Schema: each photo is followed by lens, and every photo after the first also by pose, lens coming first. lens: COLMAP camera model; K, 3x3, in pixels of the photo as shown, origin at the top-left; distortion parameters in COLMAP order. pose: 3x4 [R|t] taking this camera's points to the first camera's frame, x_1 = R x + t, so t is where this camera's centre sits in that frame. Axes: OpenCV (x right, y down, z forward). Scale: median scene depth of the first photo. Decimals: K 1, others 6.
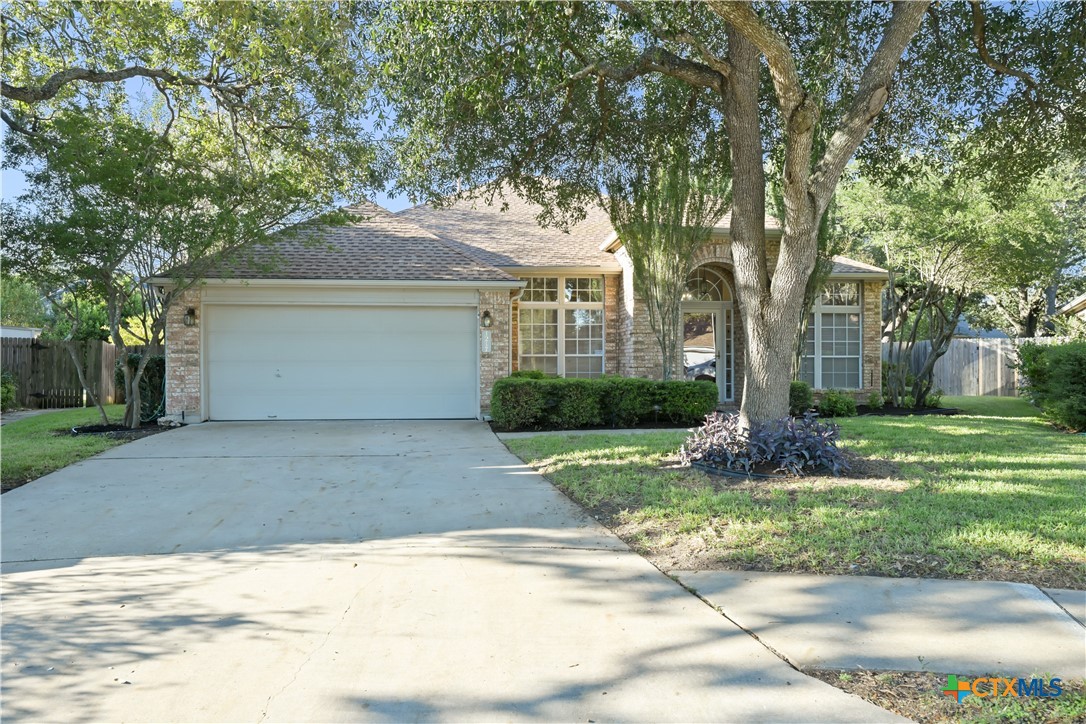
lens RADIAL K [[737.2, 0, 545.3], [0, 737.2, 378.7], [0, 0, 1]] dist [-0.001137, -0.001273]
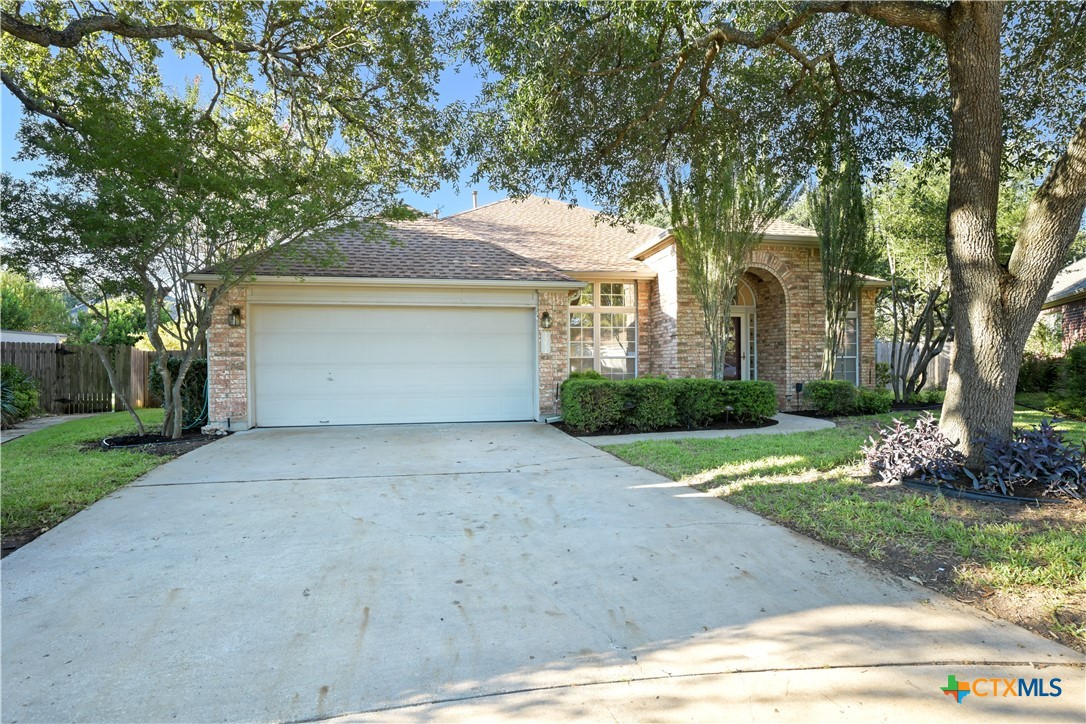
lens RADIAL K [[578.3, 0, 544.1], [0, 578.3, 381.7], [0, 0, 1]] dist [-0.000101, 0.000200]
pose [[0.996159, -0.009036, 0.087098, -0.153277], [0.008611, 0.999949, 0.005256, -0.002236], [-0.087141, -0.004485, 0.996186, 0.230335]]
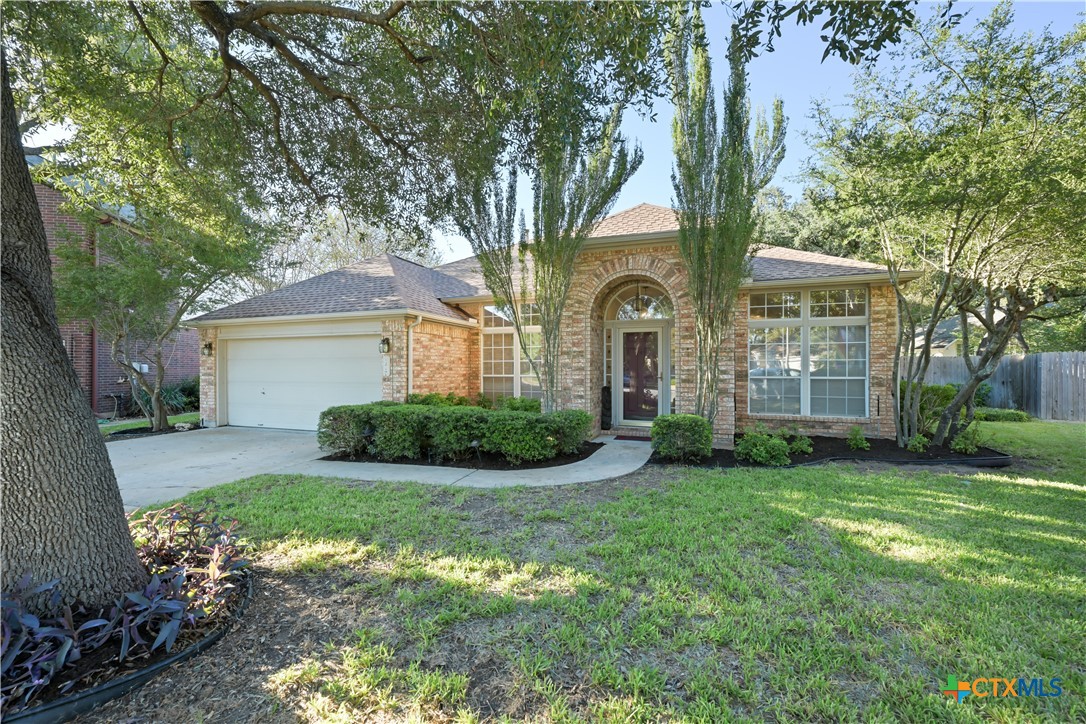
lens RADIAL K [[442.2, 0, 546.6], [0, 442.2, 375.1], [0, 0, 1]] dist [-0.000942, -0.000012]
pose [[0.898800, 0.005727, -0.438321, 0.424147], [-0.008260, 0.999958, -0.003873, -0.037386], [0.438281, 0.007101, 0.898810, 0.531217]]
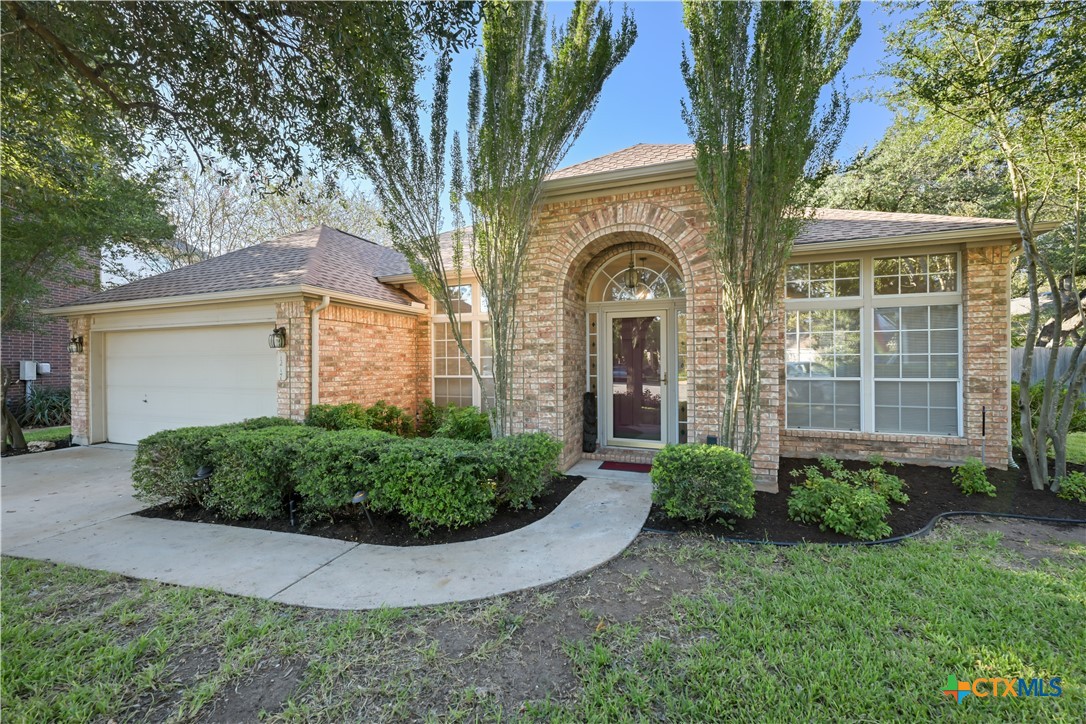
lens RADIAL K [[430.8, 0, 545.6], [0, 430.8, 367.7], [0, 0, 1]] dist [-0.000830, -0.000052]
pose [[0.895285, 0.000274, -0.445495, 0.378779], [-0.002997, 0.999981, -0.005409, -0.048293], [0.445485, 0.006178, 0.895268, 0.732789]]
